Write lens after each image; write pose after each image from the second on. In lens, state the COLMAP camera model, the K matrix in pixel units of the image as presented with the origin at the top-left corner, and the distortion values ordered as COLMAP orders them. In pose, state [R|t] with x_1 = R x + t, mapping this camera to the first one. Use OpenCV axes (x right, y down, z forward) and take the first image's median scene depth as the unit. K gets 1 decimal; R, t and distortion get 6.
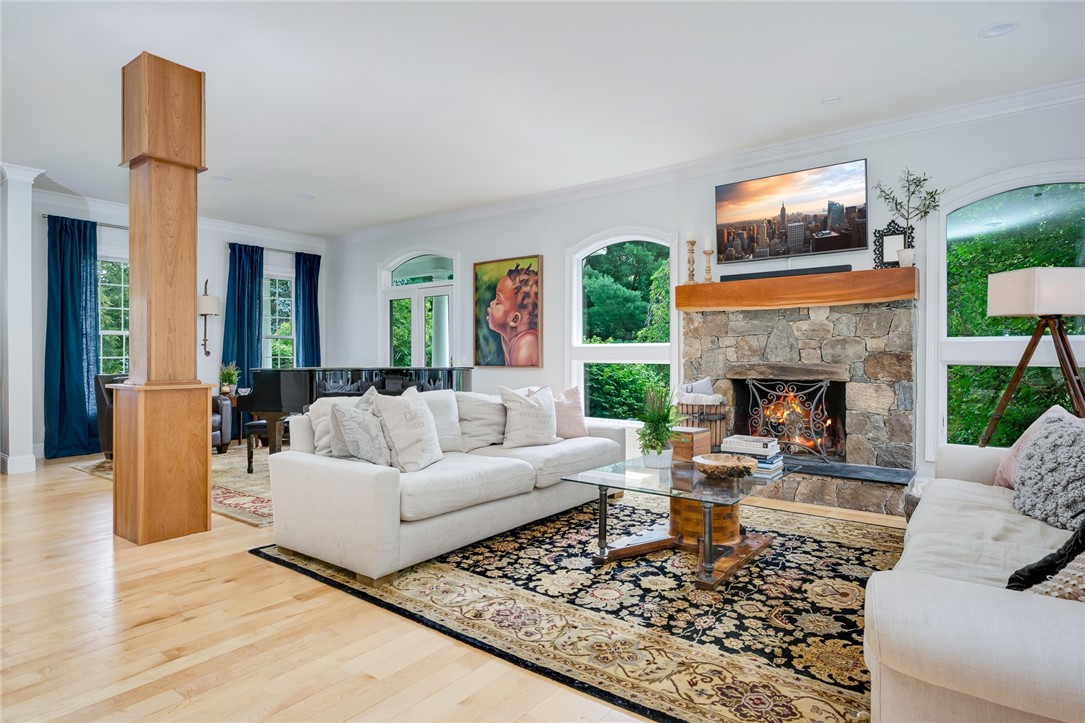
lens RADIAL K [[587.9, 0, 550.2], [0, 587.9, 354.6], [0, 0, 1]] dist [-0.002297, 0.000003]
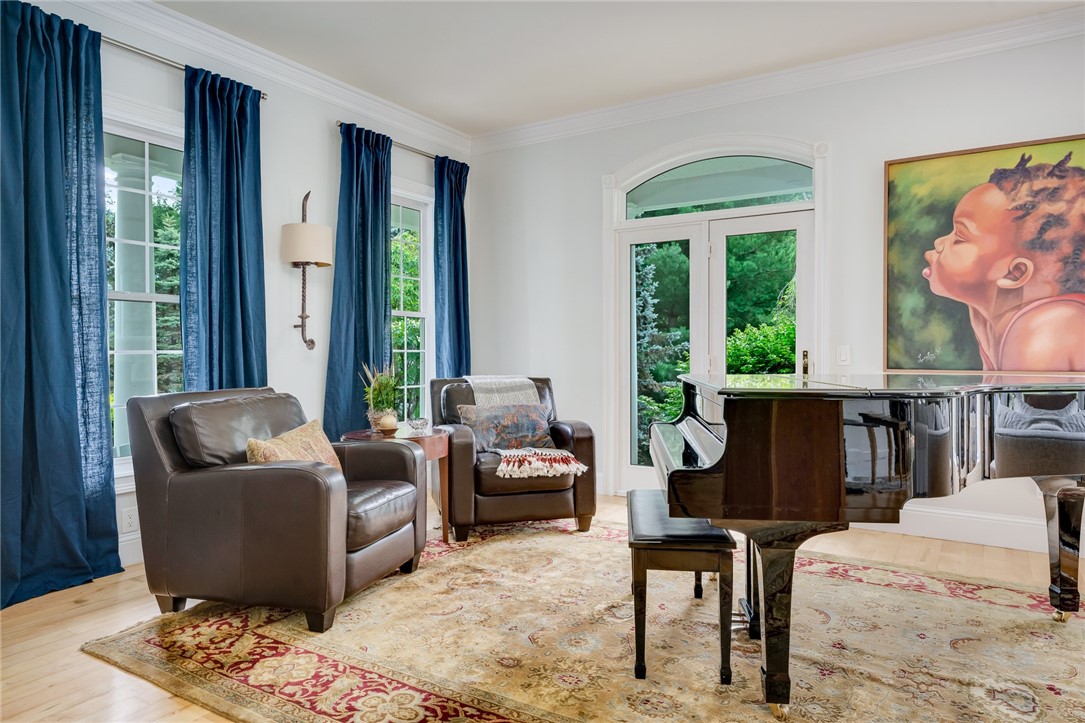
lens RADIAL K [[672.1, 0, 542.7], [0, 672.1, 353.2], [0, 0, 1]] dist [0.018817, -0.006098]
pose [[0.997430, 0.000477, 0.071640, -0.496881], [-0.001184, 0.999951, 0.009826, 0.000062], [-0.071632, -0.009886, 0.997382, 0.492793]]
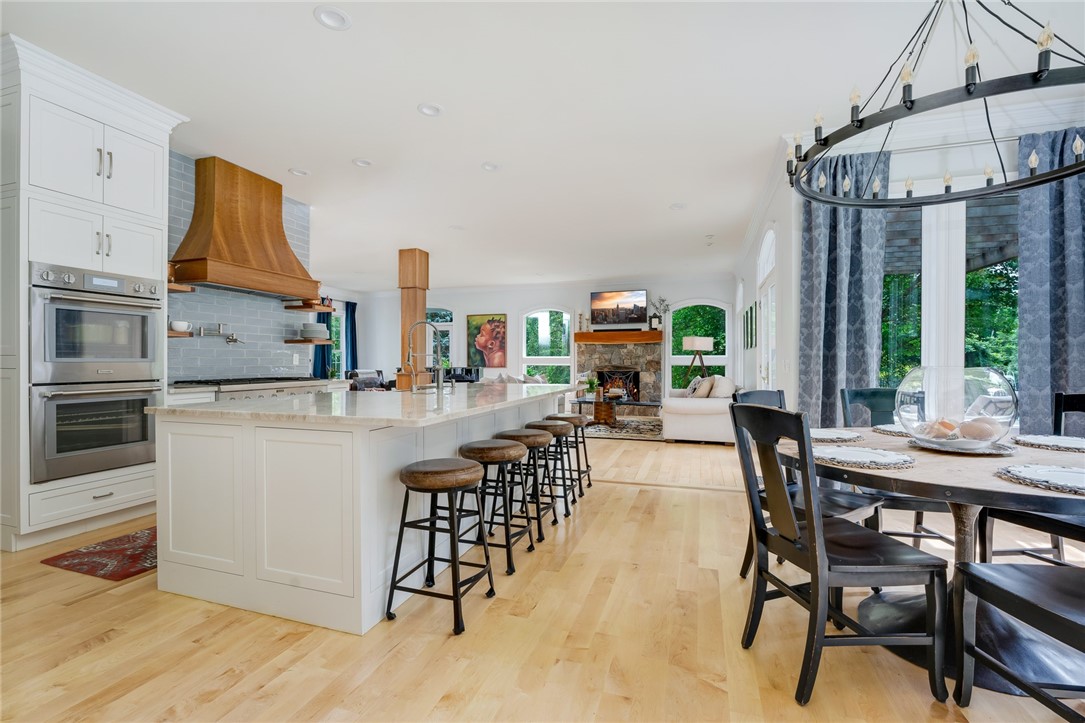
lens RADIAL K [[468.6, 0, 548.4], [0, 468.6, 365.4], [0, 0, 1]] dist [-0.021621, 0.000210]
pose [[0.943372, -0.002183, 0.331729, -0.429074], [-0.001378, 0.999944, 0.010499, -0.003199], [-0.331734, -0.010362, 0.943316, -0.630391]]
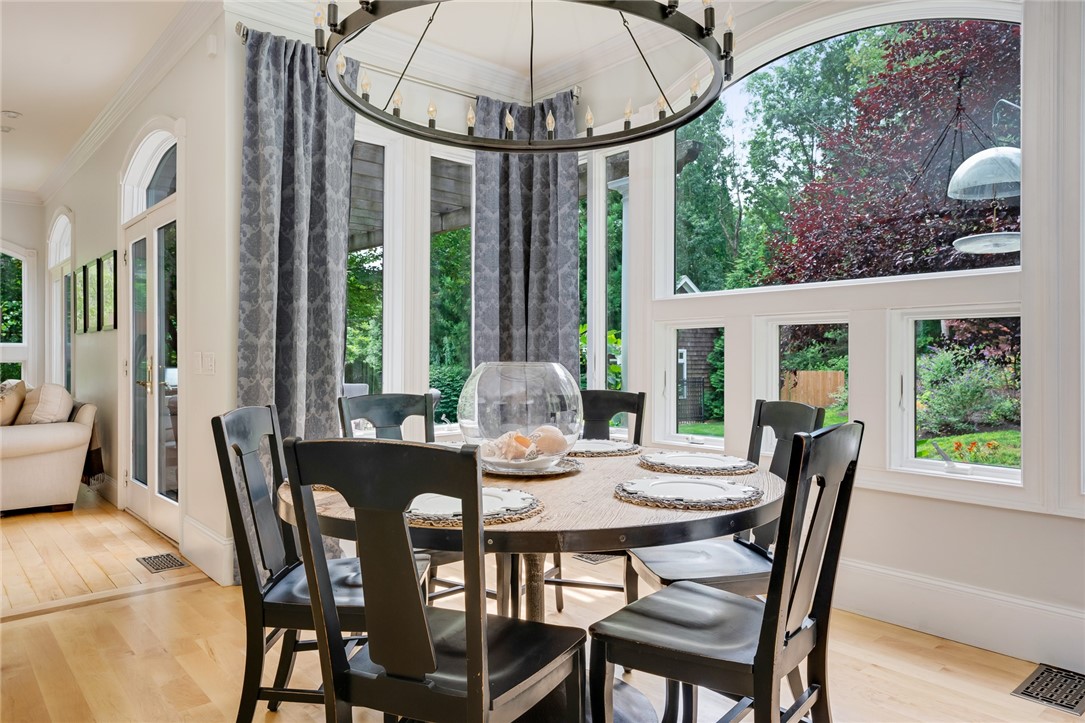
lens RADIAL K [[715.0, 0, 541.5], [0, 715.0, 355.6], [0, 0, 1]] dist [0.011902, 0.003742]
pose [[0.217701, 0.002213, 0.976013, -0.422860], [-0.005227, 0.999986, -0.001101, -0.002607], [-0.976001, -0.004862, 0.217710, -0.494643]]
